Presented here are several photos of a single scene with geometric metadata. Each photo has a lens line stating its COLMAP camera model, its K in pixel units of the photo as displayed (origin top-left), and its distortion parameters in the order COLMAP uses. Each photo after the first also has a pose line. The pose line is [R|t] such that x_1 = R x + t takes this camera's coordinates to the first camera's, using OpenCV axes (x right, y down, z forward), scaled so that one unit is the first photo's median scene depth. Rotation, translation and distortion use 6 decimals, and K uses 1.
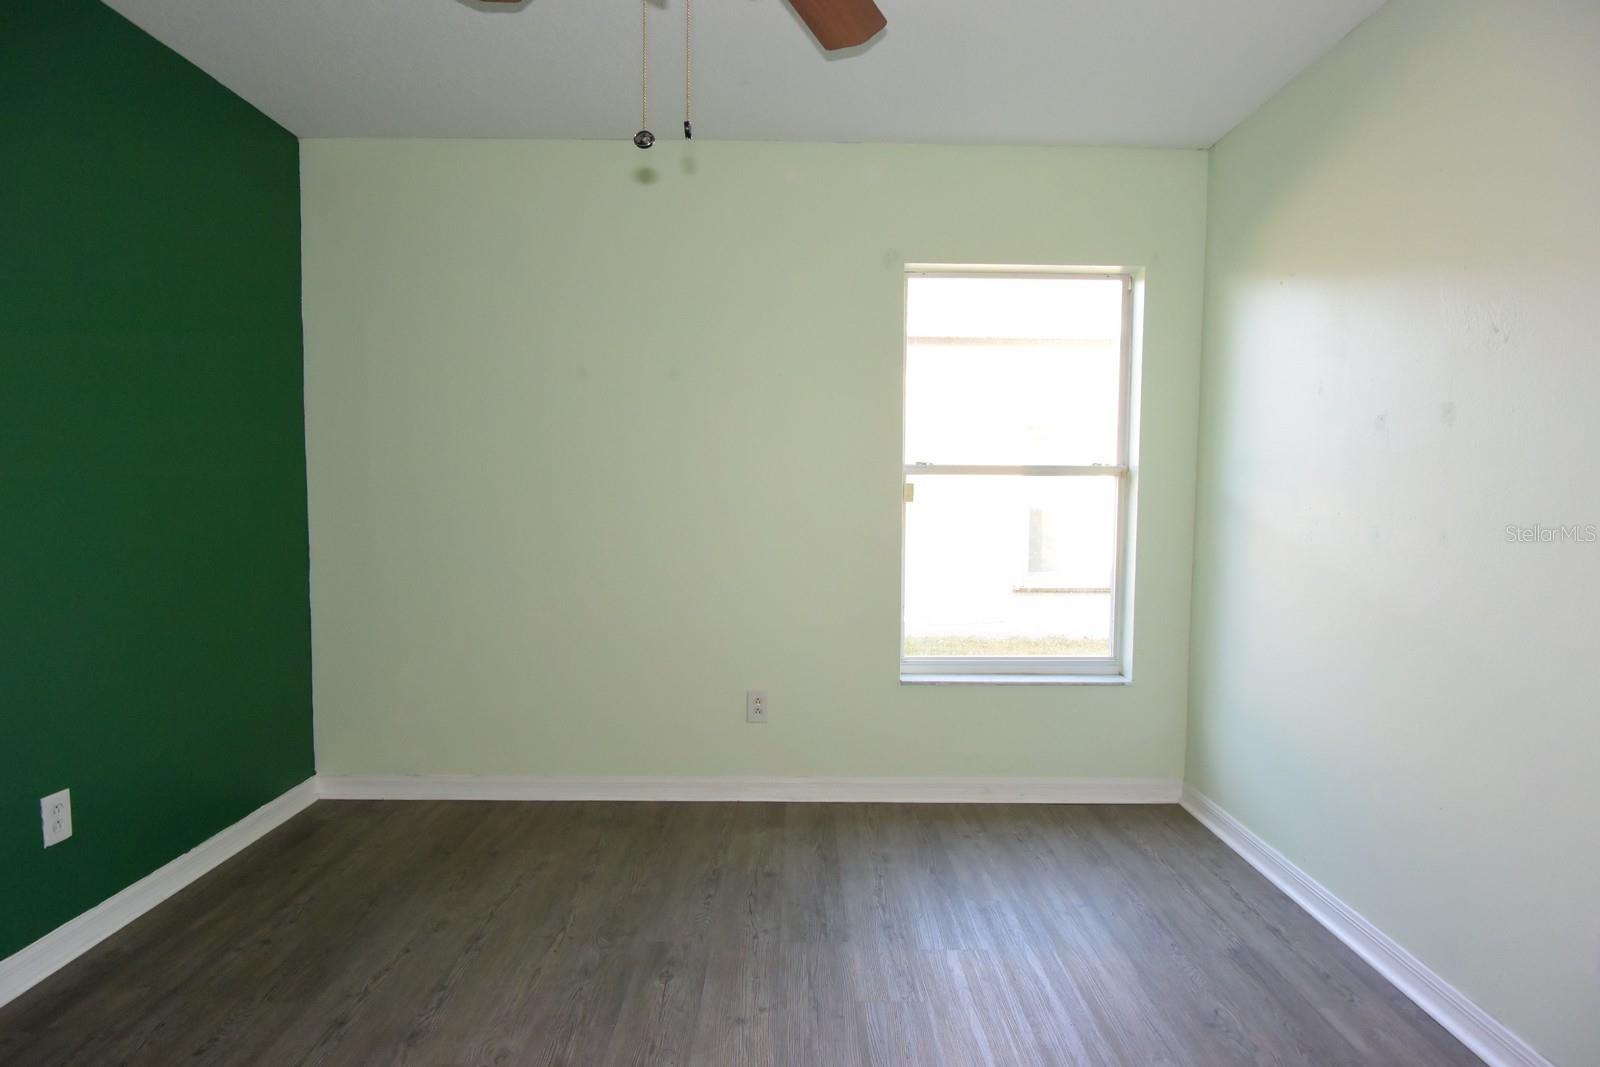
lens RADIAL K [[838.2, 0, 800.0], [0, 838.2, 533.5], [0, 0, 1]] dist [-0.000968, -0.026071]
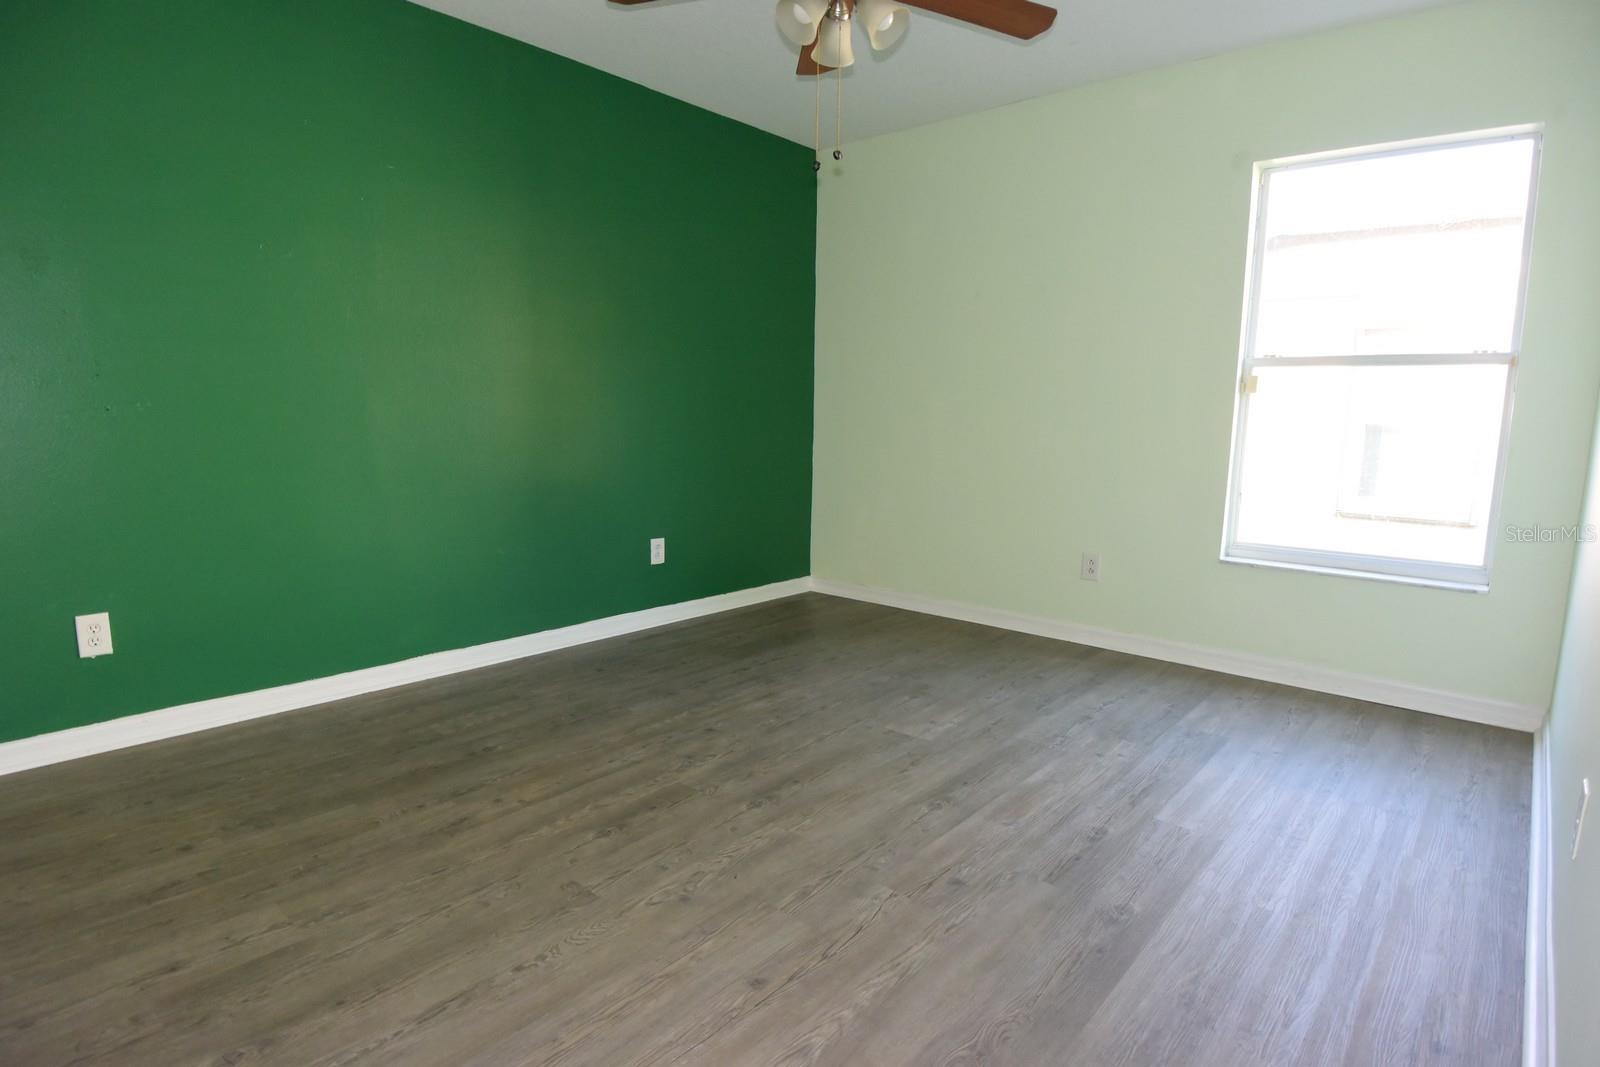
lens RADIAL K [[838.2, 0, 800.0], [0, 838.2, 533.5], [0, 0, 1]] dist [-0.000968, -0.026071]
pose [[0.744377, 0.100646, -0.660131, 0.437439], [-0.049787, 0.994190, 0.095438, 0.067681], [0.665901, -0.038176, 0.745063, -0.169875]]
